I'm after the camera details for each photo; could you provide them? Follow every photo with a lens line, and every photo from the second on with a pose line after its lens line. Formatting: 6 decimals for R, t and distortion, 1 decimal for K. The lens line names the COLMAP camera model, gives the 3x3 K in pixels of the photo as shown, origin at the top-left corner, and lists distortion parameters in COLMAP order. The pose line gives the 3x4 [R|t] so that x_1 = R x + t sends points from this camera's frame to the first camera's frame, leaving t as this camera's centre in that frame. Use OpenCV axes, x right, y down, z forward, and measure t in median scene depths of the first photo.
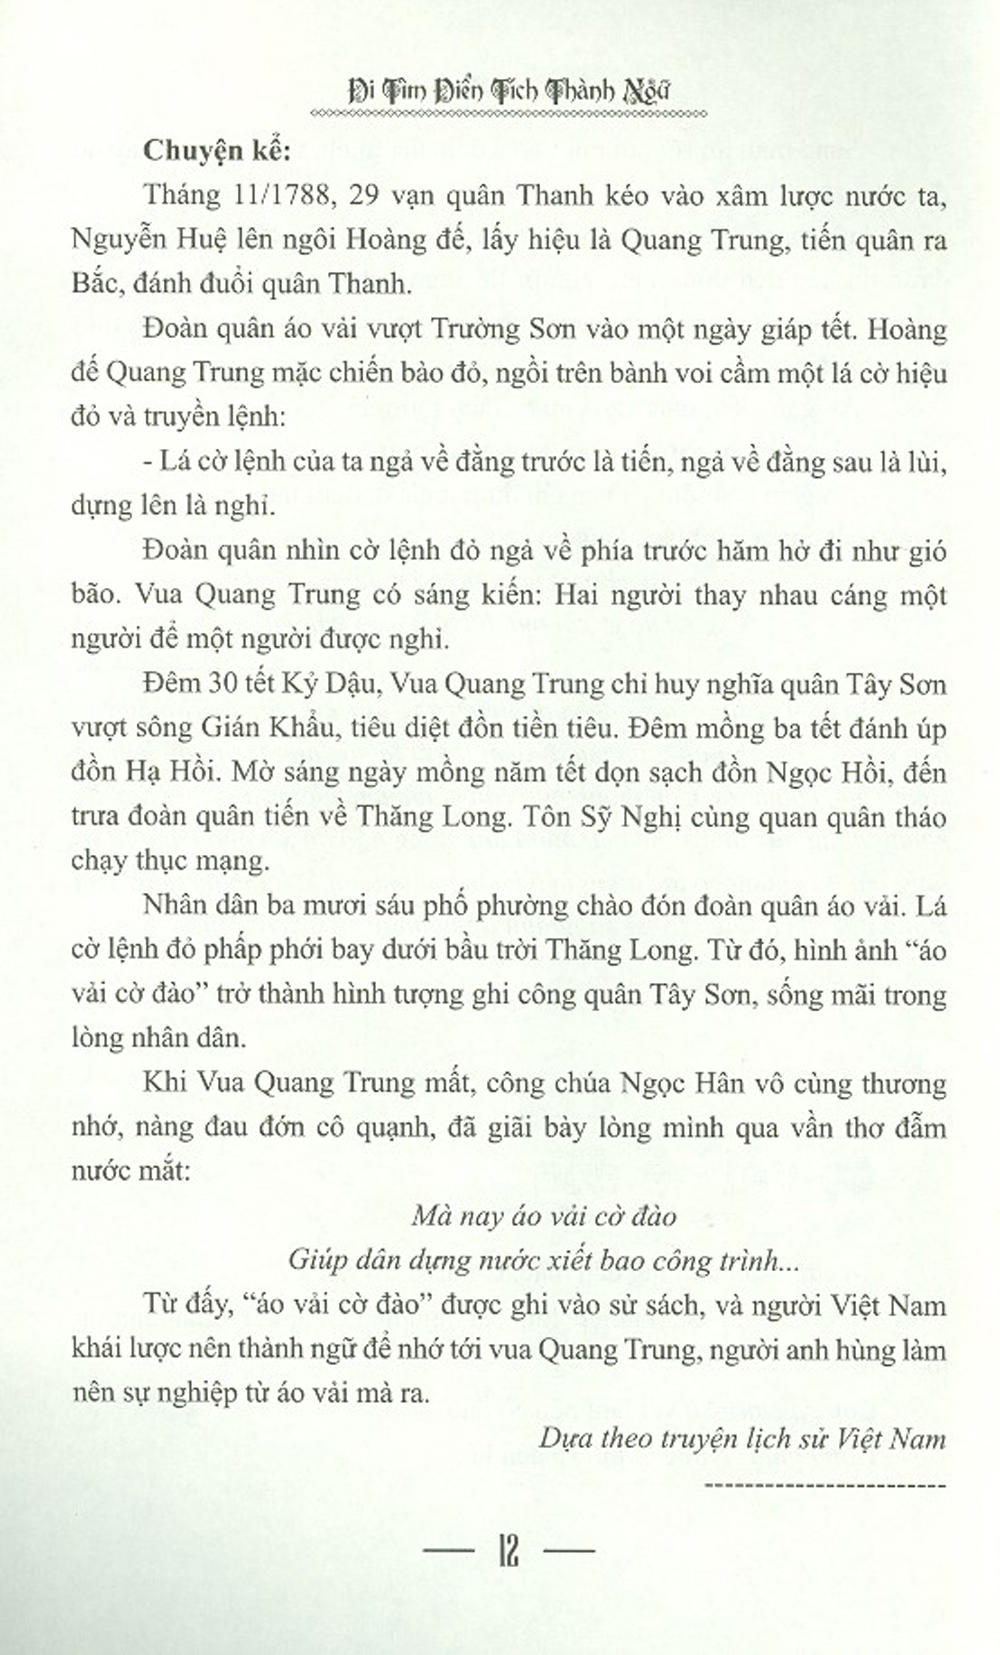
lens RADIAL K [[667.8, 0, 475.2], [0, 667.8, 827.5], [0, 0, 1]] dist [-0.001559, -0.000216]
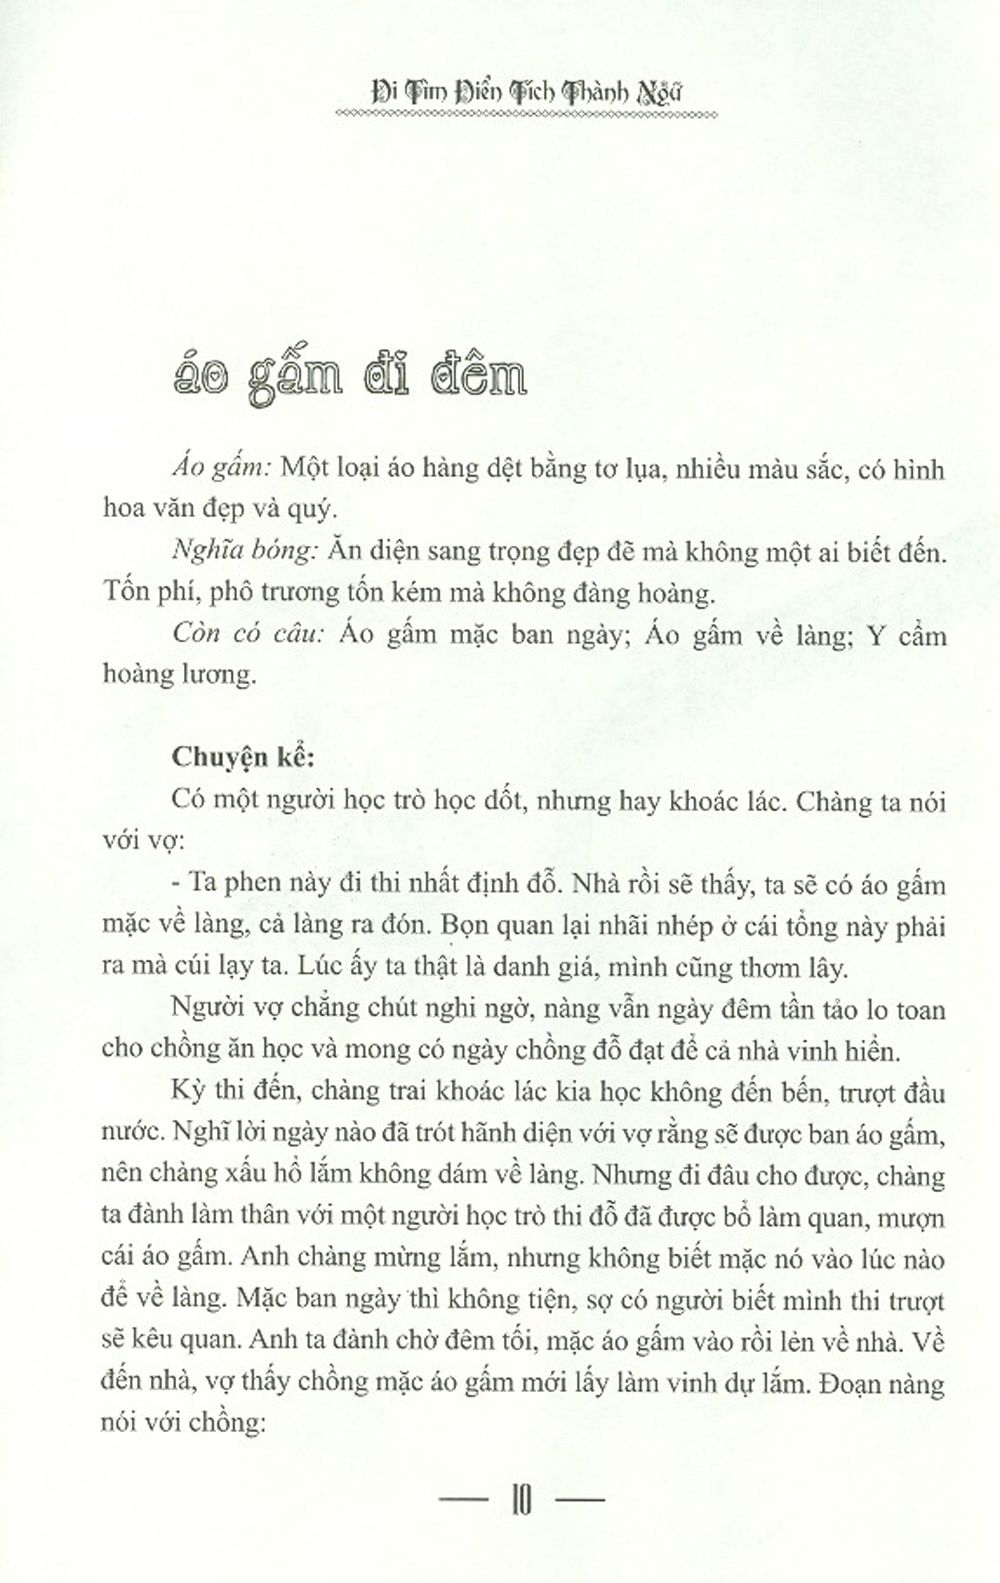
lens RADIAL K [[639.1, 0, 500.0], [0, 639.1, 791.5], [0, 0, 1]] dist [0.000622, 0.000307]
pose [[0.999914, 0.003489, 0.012615, 0.000482], [-0.003526, 0.999990, 0.002904, -0.298732], [-0.012605, -0.002948, 0.999916, -0.001233]]
